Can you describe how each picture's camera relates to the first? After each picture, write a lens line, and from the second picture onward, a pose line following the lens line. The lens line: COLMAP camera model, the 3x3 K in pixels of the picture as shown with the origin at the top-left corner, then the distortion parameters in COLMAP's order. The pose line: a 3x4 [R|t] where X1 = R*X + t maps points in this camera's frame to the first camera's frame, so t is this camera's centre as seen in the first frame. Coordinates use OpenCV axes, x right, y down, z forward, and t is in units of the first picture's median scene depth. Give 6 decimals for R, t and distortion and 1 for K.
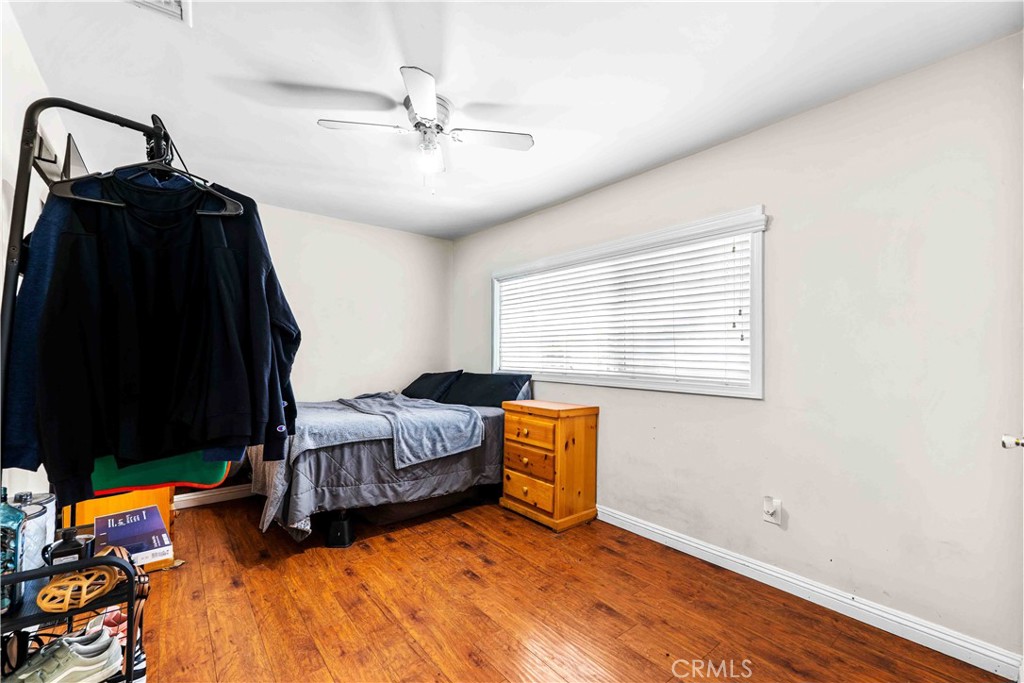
lens RADIAL K [[417.0, 0, 514.0], [0, 417.0, 348.0], [0, 0, 1]] dist [0.002059, -0.001176]
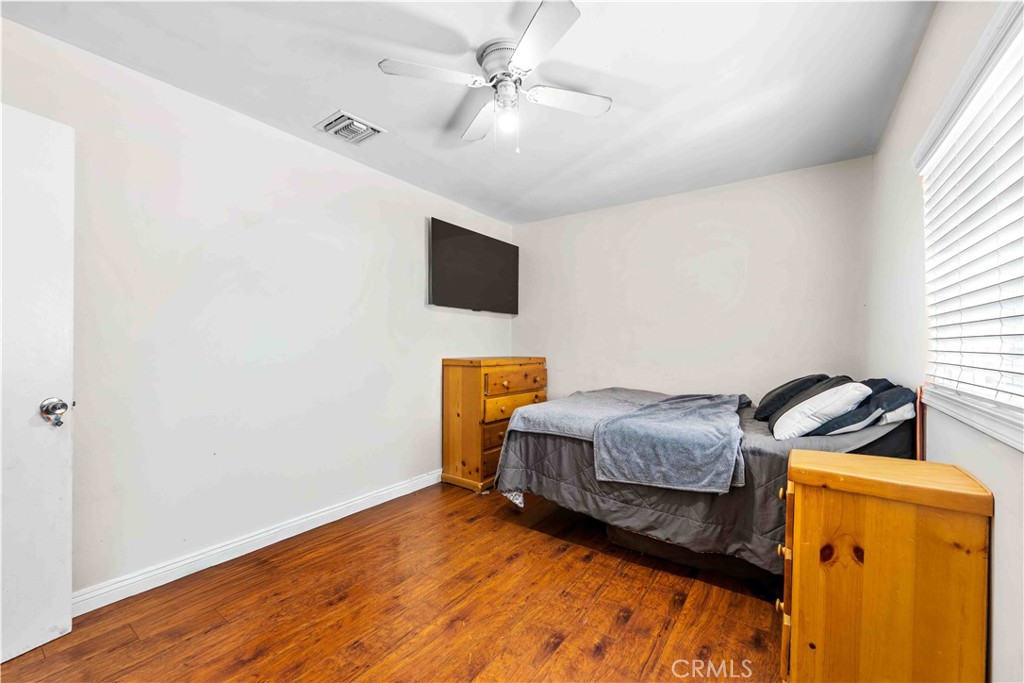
lens RADIAL K [[417.0, 0, 512.8], [0, 417.0, 342.1], [0, 0, 1]] dist [0.002059, -0.001176]
pose [[0.261697, -0.010378, -0.965094, 0.501041], [0.007489, 0.999934, -0.008722, 0.017854], [0.965121, -0.004945, 0.261758, 0.623676]]
